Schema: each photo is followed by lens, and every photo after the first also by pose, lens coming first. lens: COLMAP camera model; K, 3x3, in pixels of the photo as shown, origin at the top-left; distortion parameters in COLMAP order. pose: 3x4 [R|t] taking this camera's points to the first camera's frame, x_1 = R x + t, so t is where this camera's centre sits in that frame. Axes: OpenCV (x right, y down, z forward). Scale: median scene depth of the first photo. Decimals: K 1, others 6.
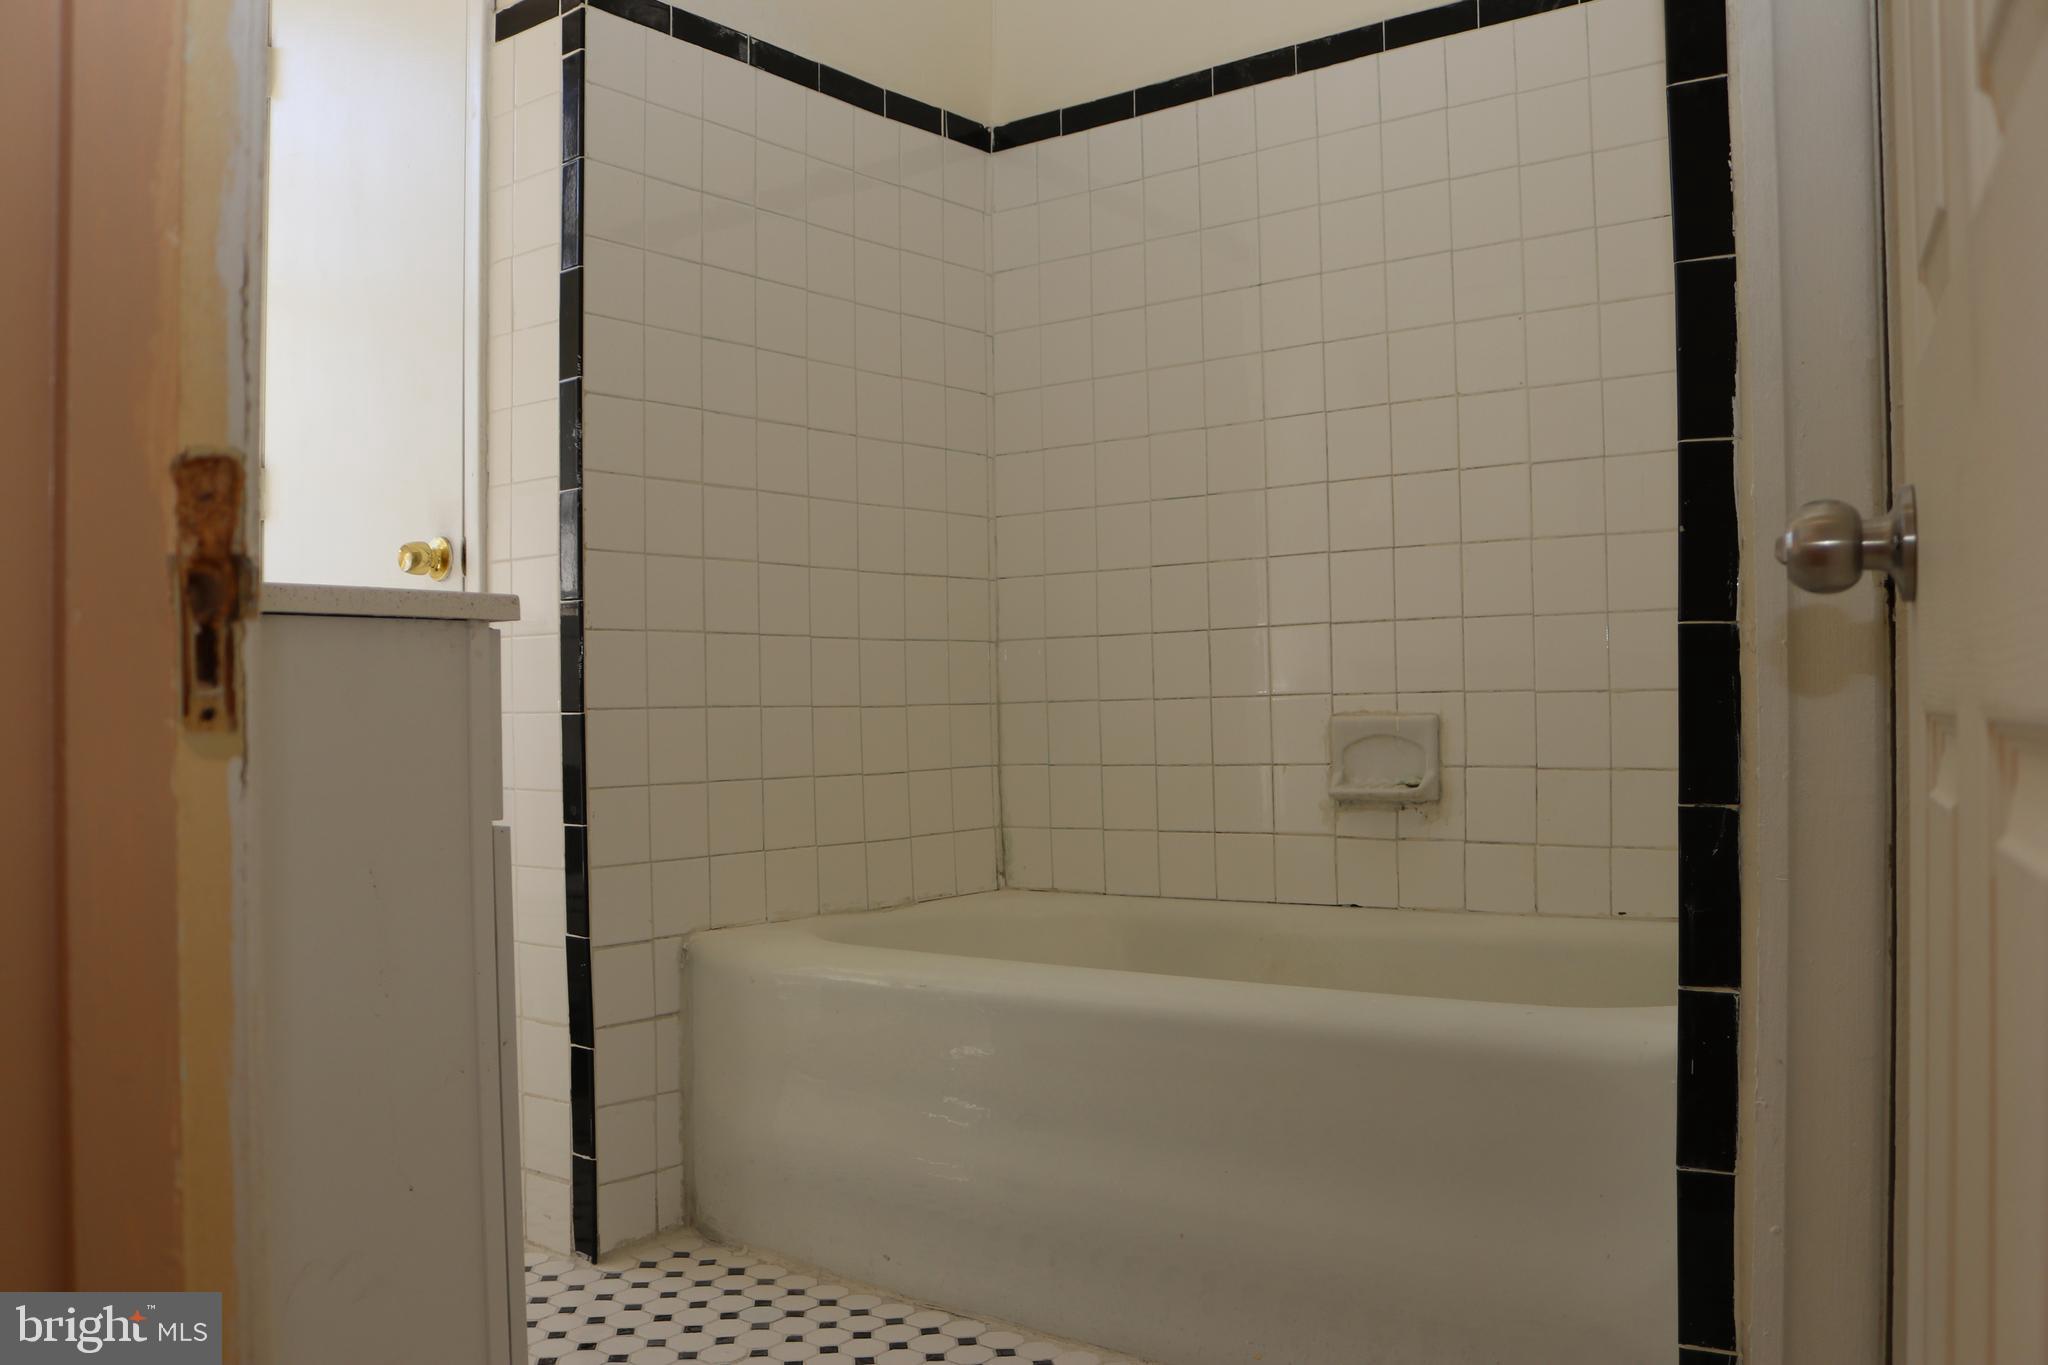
lens RADIAL K [[1717.8, 0, 1024.0], [0, 1717.8, 682.6], [0, 0, 1]] dist [-0.136742, 0.088503]
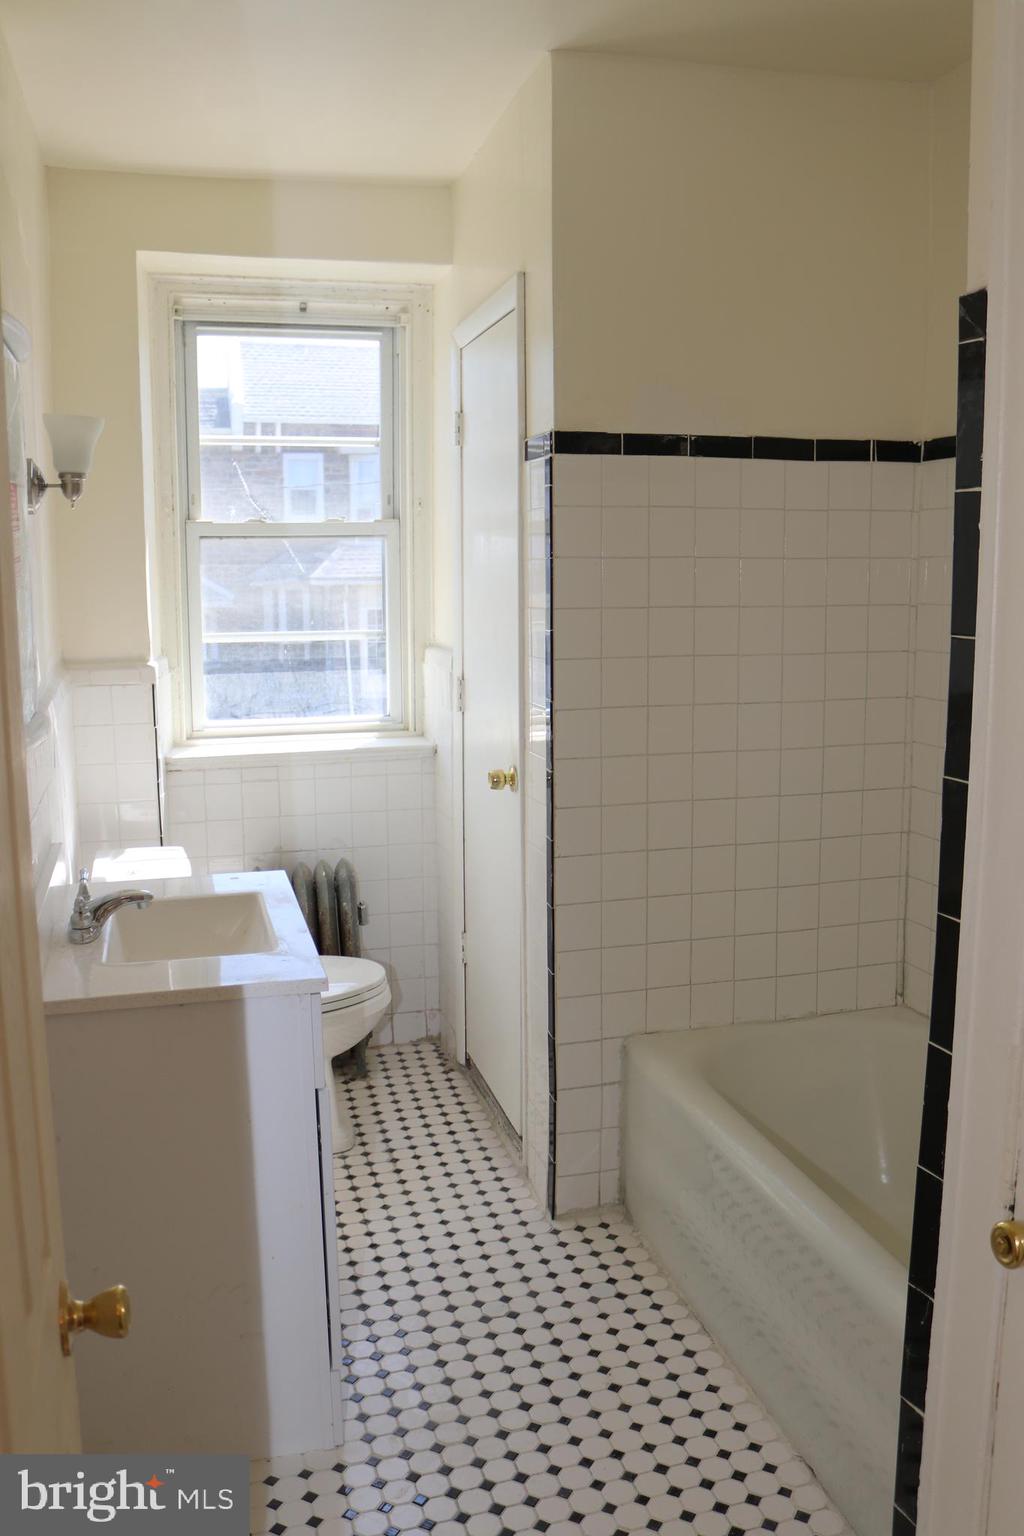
lens RADIAL K [[1288.4, 0, 524.6], [0, 1288.4, 772.5], [0, 0, 1]] dist [-0.136742, 0.088503]
pose [[0.805555, 0.099685, -0.584075, 0.405590], [0.002627, 0.985136, 0.171757, -0.305686], [0.592515, -0.139894, 0.793319, 0.022935]]
